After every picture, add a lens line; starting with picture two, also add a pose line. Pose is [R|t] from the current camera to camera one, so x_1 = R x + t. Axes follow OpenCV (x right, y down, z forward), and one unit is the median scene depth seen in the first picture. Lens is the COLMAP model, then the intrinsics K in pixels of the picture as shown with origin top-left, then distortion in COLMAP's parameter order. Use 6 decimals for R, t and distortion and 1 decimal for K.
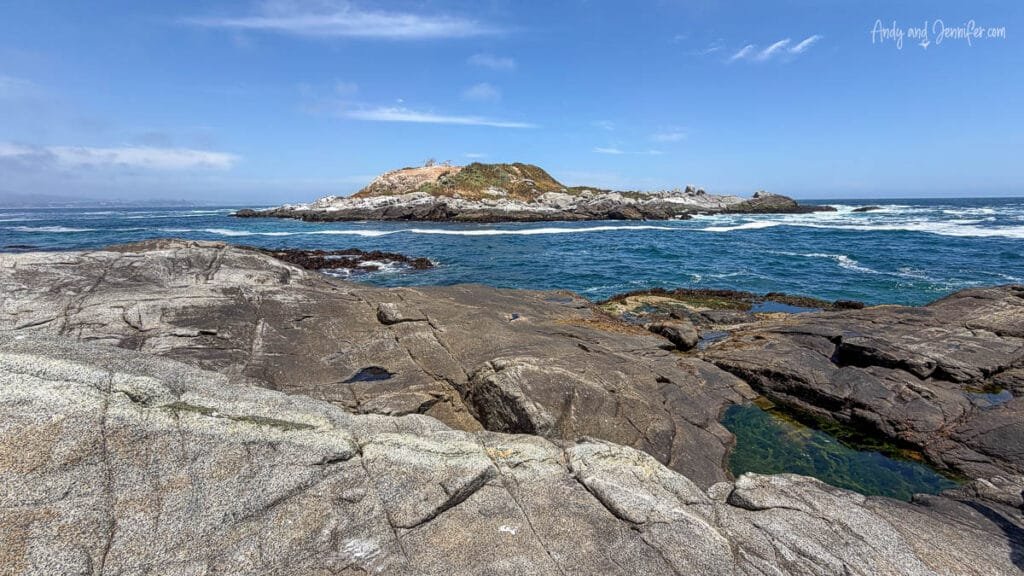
lens RADIAL K [[398.1, 0, 514.9], [0, 398.1, 283.7], [0, 0, 1]] dist [0.002731, 0.000106]
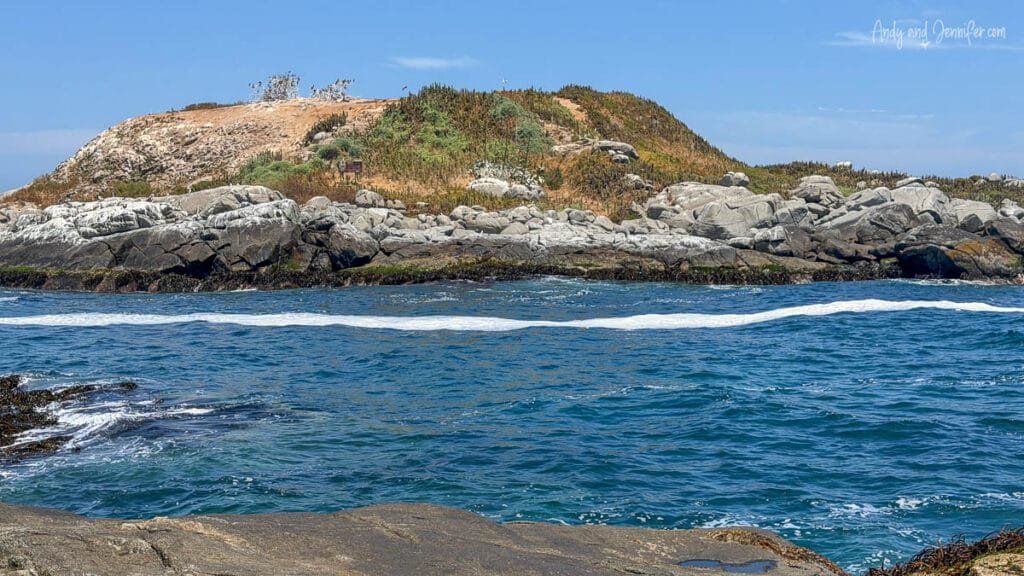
lens RADIAL K [[398.1, 0, 513.8], [0, 398.1, 284.4], [0, 0, 1]] dist [0.002731, 0.000106]
pose [[0.998382, -0.006606, -0.056473, -0.023262], [-0.005206, 0.978434, -0.206494, -0.097408], [0.056619, 0.206454, 0.976817, 0.728308]]
